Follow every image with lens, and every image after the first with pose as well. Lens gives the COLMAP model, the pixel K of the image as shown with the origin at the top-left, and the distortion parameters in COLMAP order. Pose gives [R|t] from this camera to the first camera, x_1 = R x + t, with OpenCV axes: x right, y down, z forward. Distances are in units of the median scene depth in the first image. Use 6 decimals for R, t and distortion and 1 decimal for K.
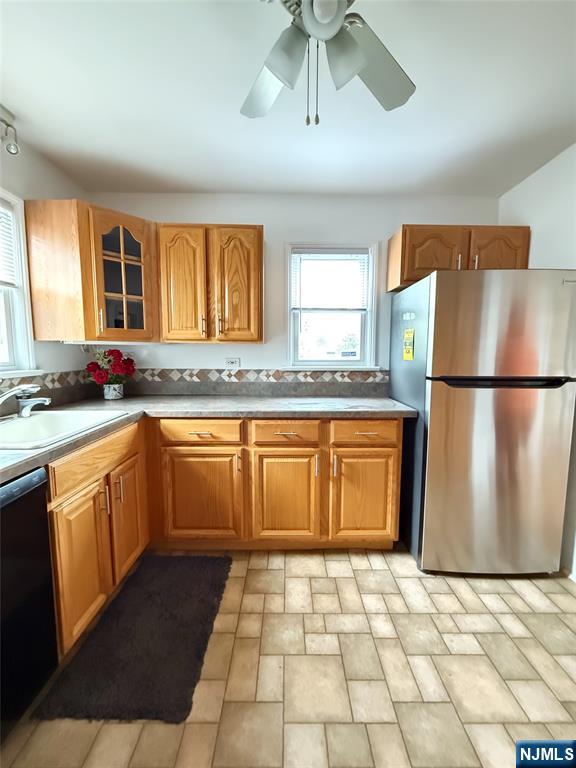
lens RADIAL K [[313.3, 0, 288.7], [0, 313.3, 383.8], [0, 0, 1]] dist [-0.000710, 0.000051]
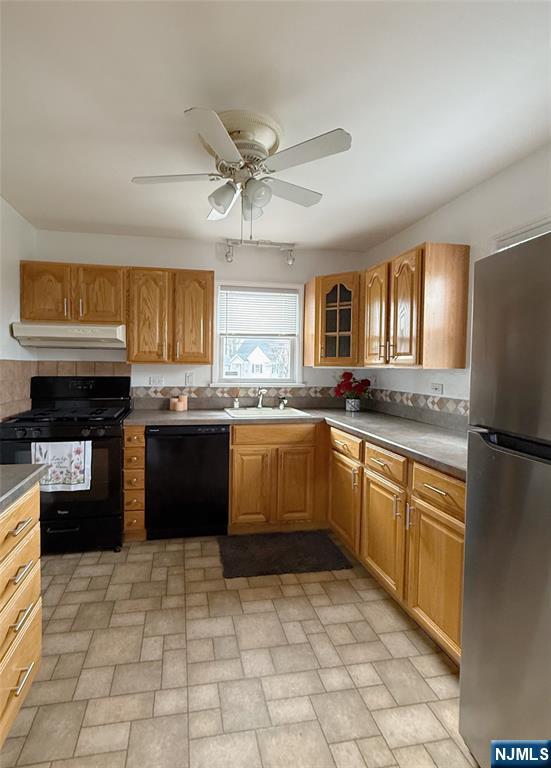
lens RADIAL K [[364.3, 0, 237.6], [0, 364.3, 378.8], [0, 0, 1]] dist [0.000378, 0.000001]
pose [[0.154086, 0.036288, -0.987391, 0.995346], [-0.113975, 0.993307, 0.018720, -0.066804], [0.981462, 0.109653, 0.157191, 0.357216]]
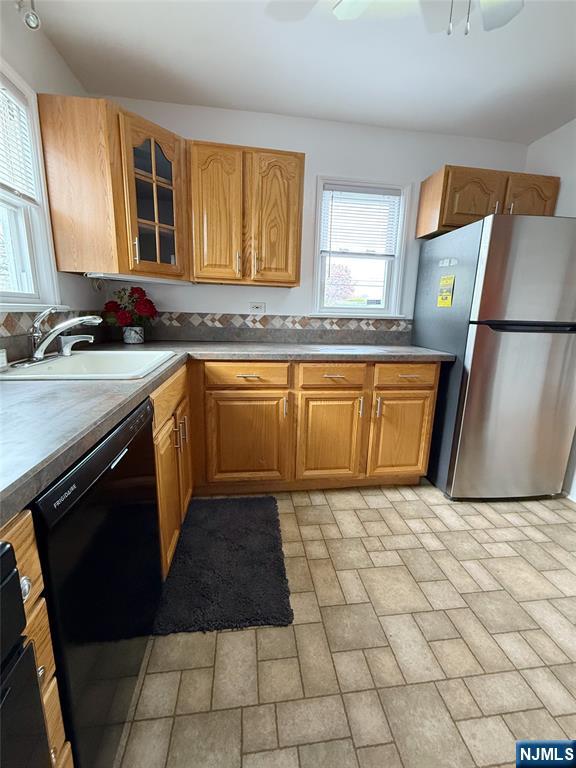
lens RADIAL K [[326.7, 0, 288.0], [0, 326.7, 384.0], [0, 0, 1]] dist [0.001036, -0.000014]
pose [[0.991489, -0.004527, 0.130109, -0.283877], [-0.010787, 0.993102, 0.116756, 0.059995], [-0.129740, -0.117165, 0.984601, -0.019800]]
